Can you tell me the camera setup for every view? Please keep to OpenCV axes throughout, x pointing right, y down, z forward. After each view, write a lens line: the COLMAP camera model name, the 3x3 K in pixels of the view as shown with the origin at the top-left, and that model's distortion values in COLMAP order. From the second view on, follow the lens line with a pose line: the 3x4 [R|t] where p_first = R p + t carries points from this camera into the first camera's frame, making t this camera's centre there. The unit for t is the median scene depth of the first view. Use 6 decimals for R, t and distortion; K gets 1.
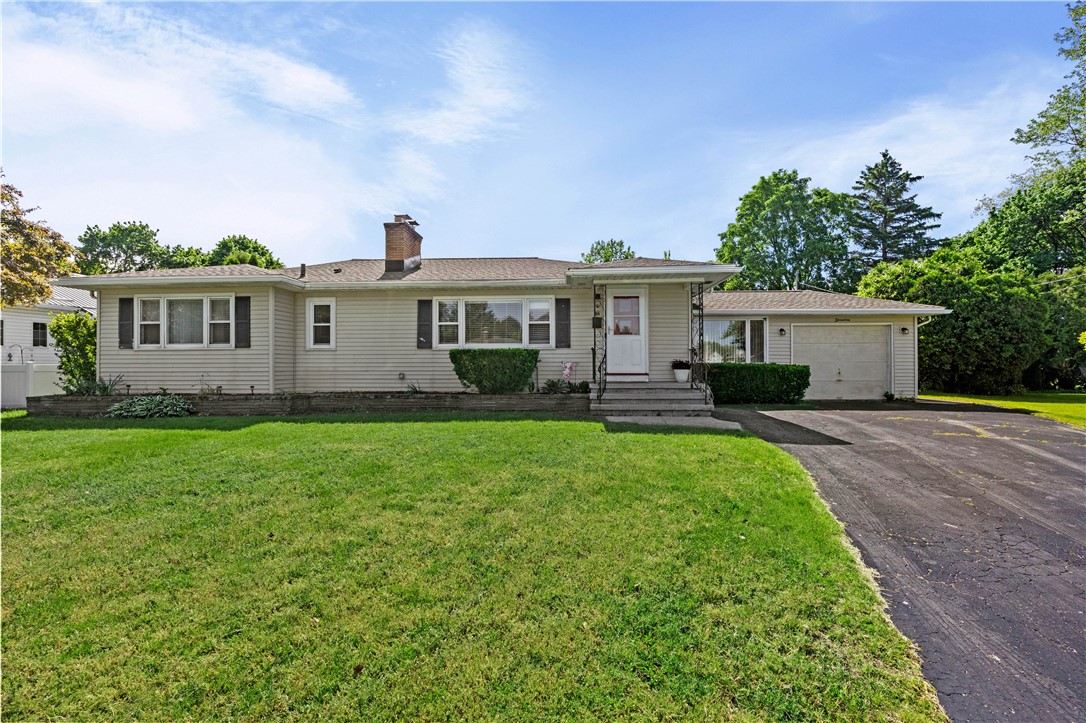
lens RADIAL K [[500.8, 0, 543.2], [0, 500.8, 365.9], [0, 0, 1]] dist [-0.020240, 0.000655]
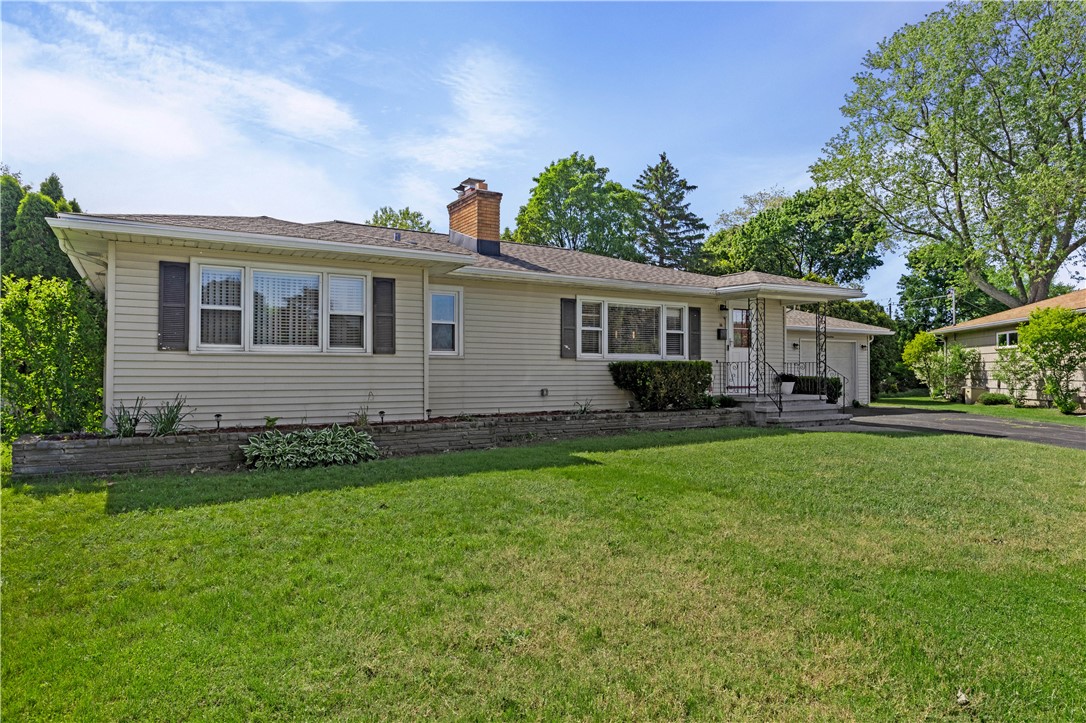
lens RADIAL K [[688.0, 0, 544.1], [0, 688.0, 363.3], [0, 0, 1]] dist [0.001443, -0.001058]
pose [[0.826046, 0.010992, 0.563496, -0.831750], [-0.001637, 0.999852, -0.017103, -0.006731], [-0.563601, 0.013206, 0.825942, 0.090307]]
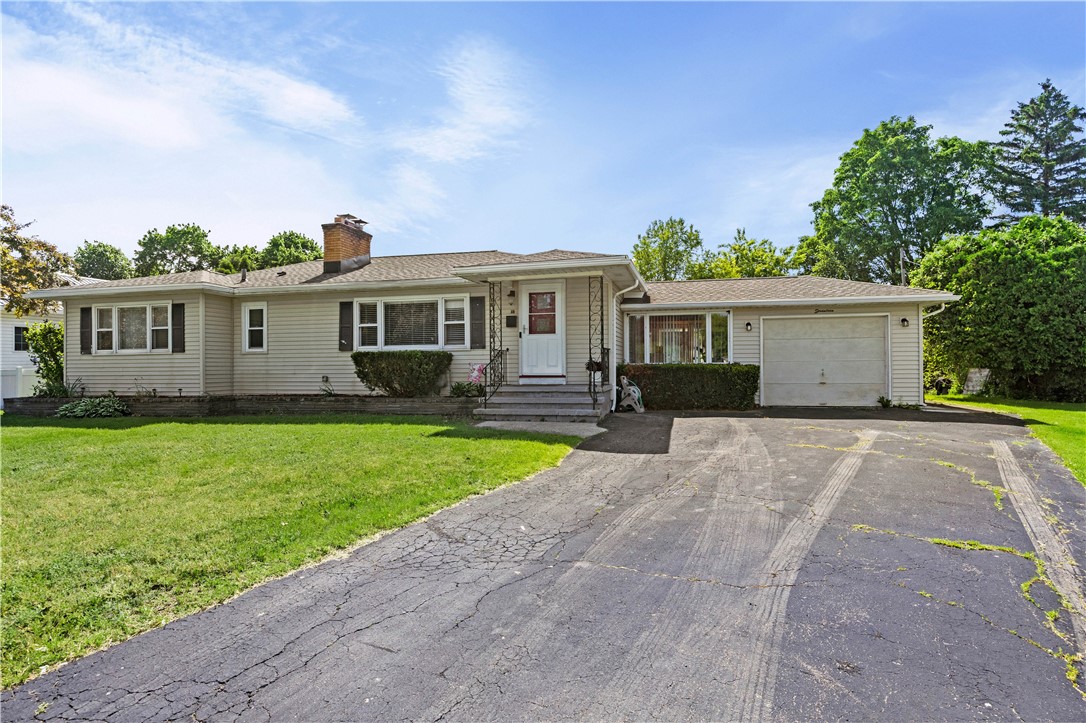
lens RADIAL K [[579.0, 0, 540.7], [0, 579.0, 365.6], [0, 0, 1]] dist [-0.007972, -0.000952]
pose [[0.982644, -0.005842, -0.185410, 0.326706], [0.005955, 0.999982, 0.000052, -0.003331], [0.185407, -0.001155, 0.982661, -0.049822]]
